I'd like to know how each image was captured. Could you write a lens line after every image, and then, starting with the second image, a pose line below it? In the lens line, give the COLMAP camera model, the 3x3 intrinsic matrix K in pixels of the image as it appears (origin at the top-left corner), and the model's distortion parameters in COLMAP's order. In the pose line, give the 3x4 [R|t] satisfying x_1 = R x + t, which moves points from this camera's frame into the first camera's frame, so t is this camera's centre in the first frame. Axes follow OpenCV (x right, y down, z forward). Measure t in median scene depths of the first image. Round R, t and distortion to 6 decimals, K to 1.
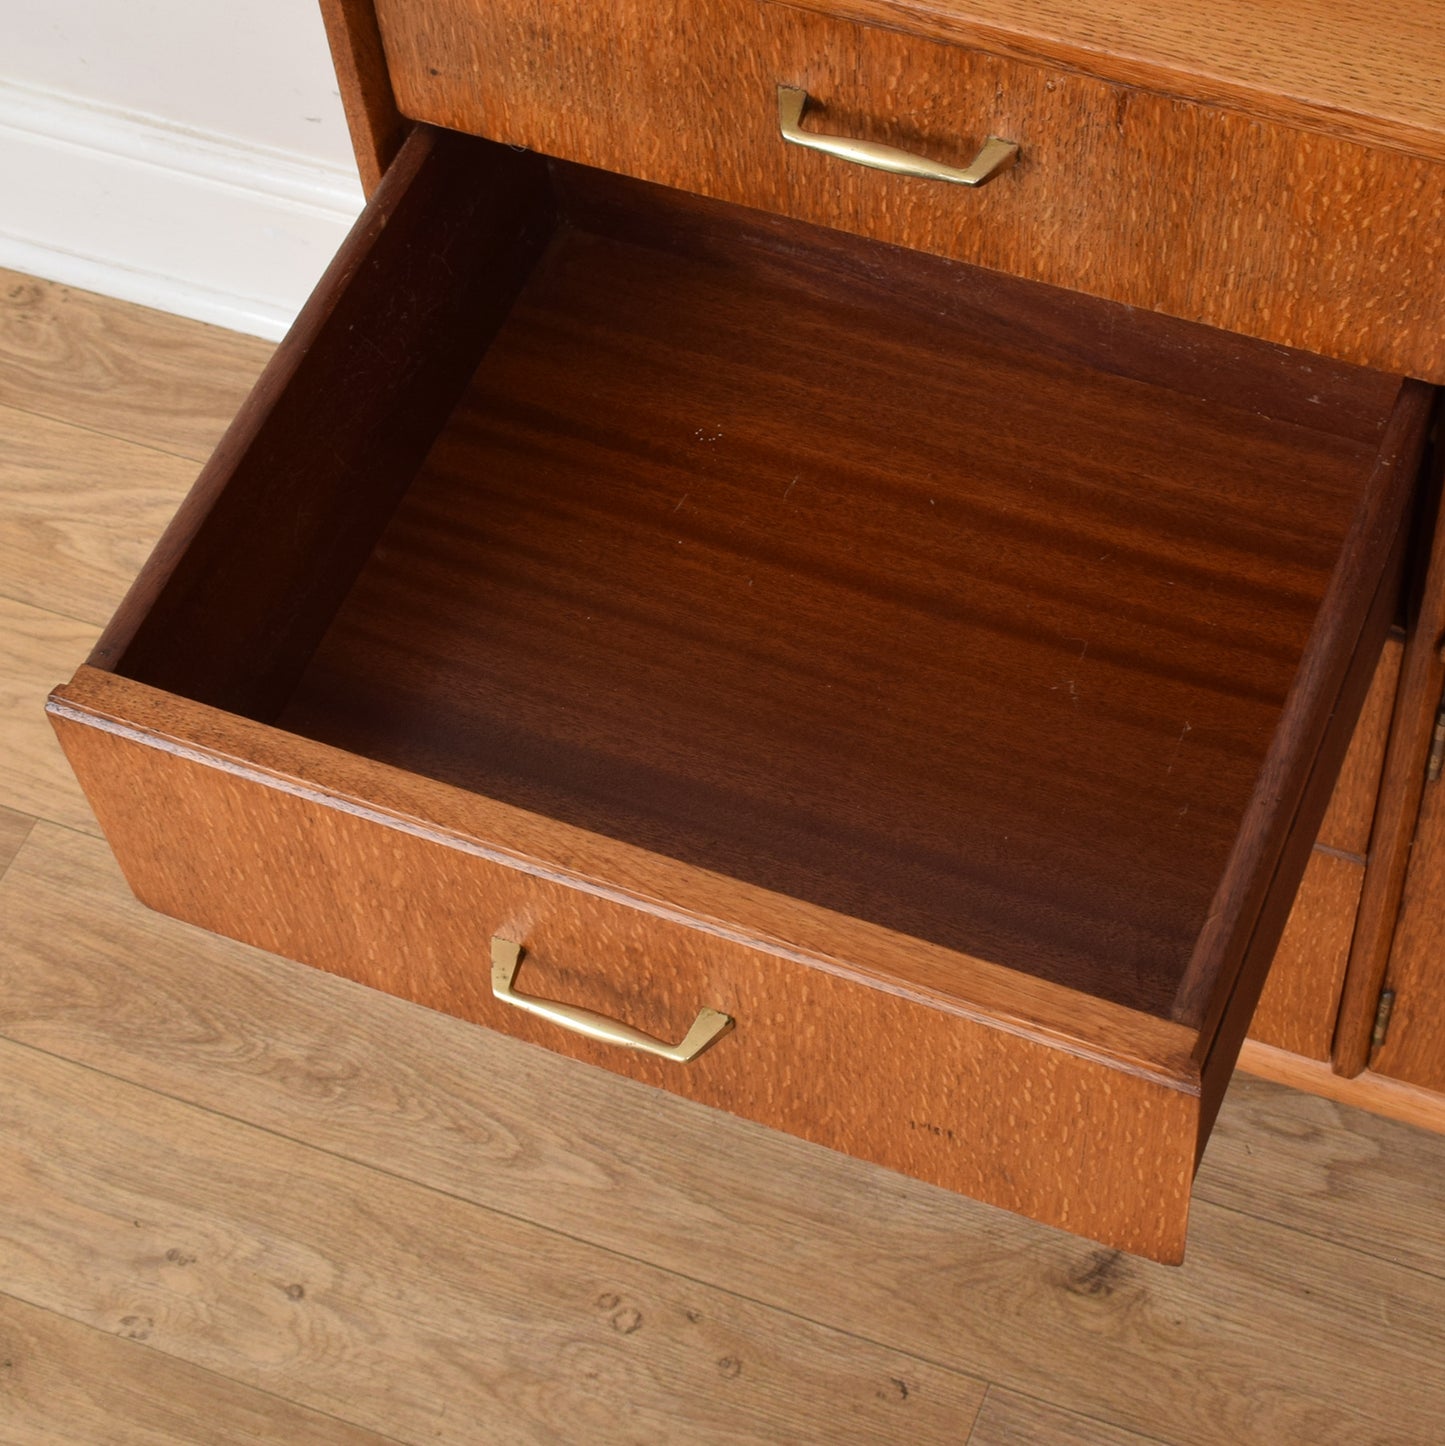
lens RADIAL K [[3137.6, 0, 803.1], [0, 3137.6, 634.5], [0, 0, 1]] dist [-0.013478, -0.111169]
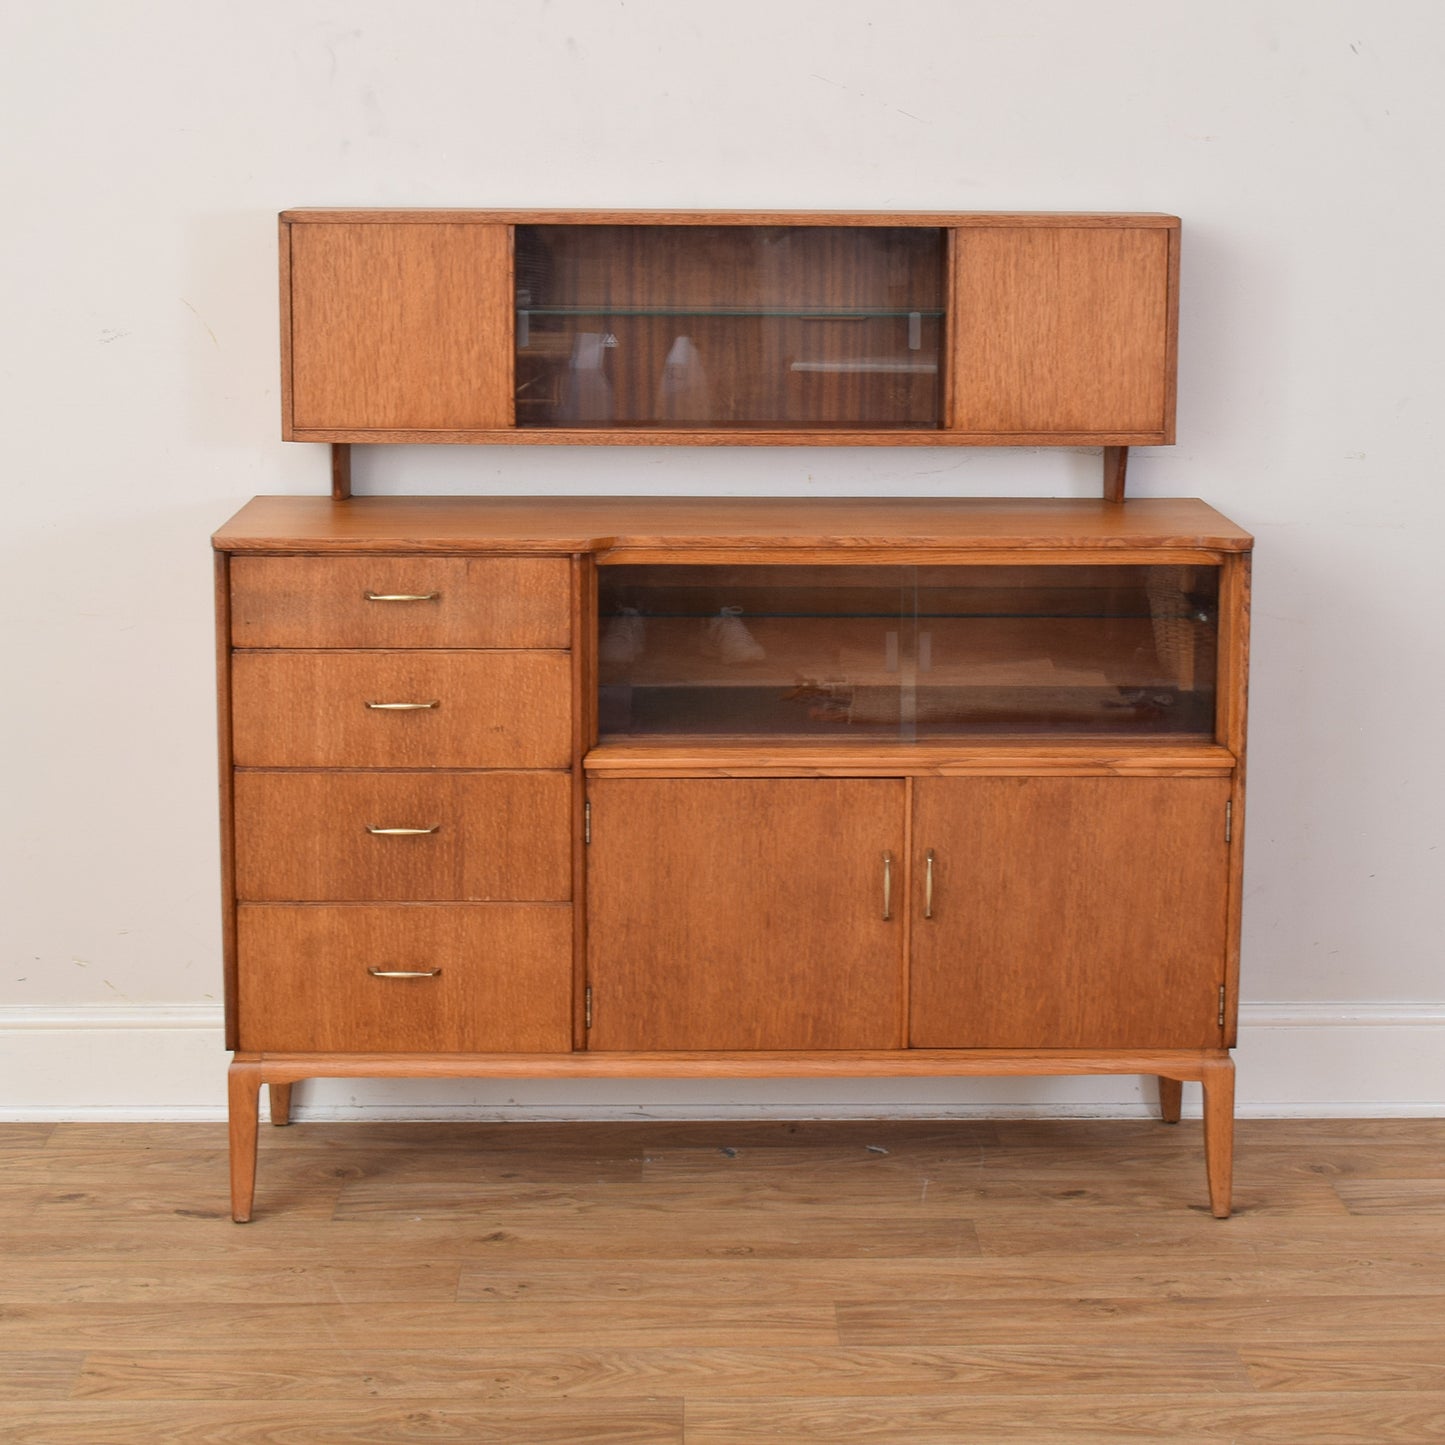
lens RADIAL K [[3135.4, 0, 765.1], [0, 3135.4, 642.8], [0, 0, 1]] dist [-0.013478, -0.111169]
pose [[0.919045, -0.008034, 0.394070, -0.634796], [0.288041, 0.696152, -0.657574, 1.489431], [-0.269050, 0.717849, 0.642110, -0.852692]]
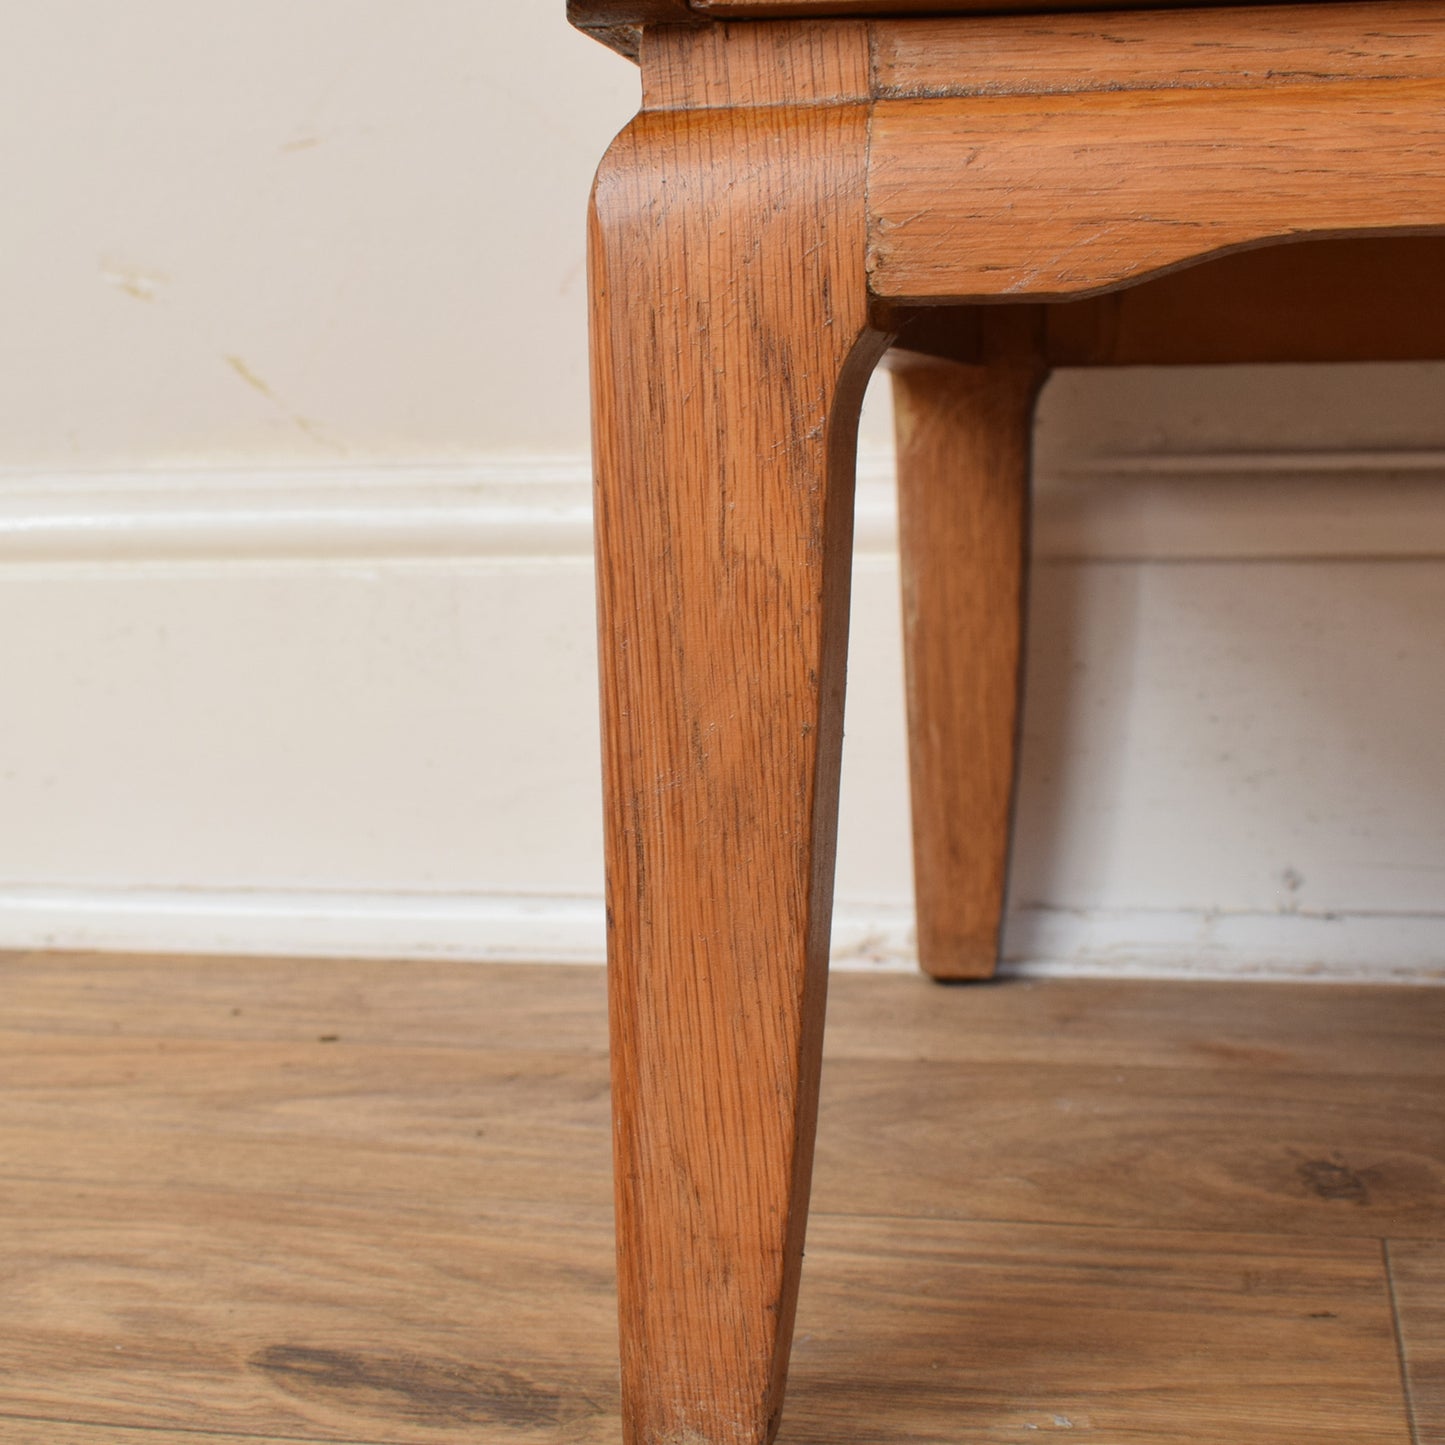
lens RADIAL K [[2679.0, 0, 722.5], [0, 2679.0, 722.5], [0, 0, 1]] dist [-0.039421, -0.118241]
pose [[0.983227, 0.019909, 0.181296, -0.116884], [0.123576, 0.658362, -0.742488, 0.272118], [-0.134141, 0.752439, 0.644859, 0.861031]]
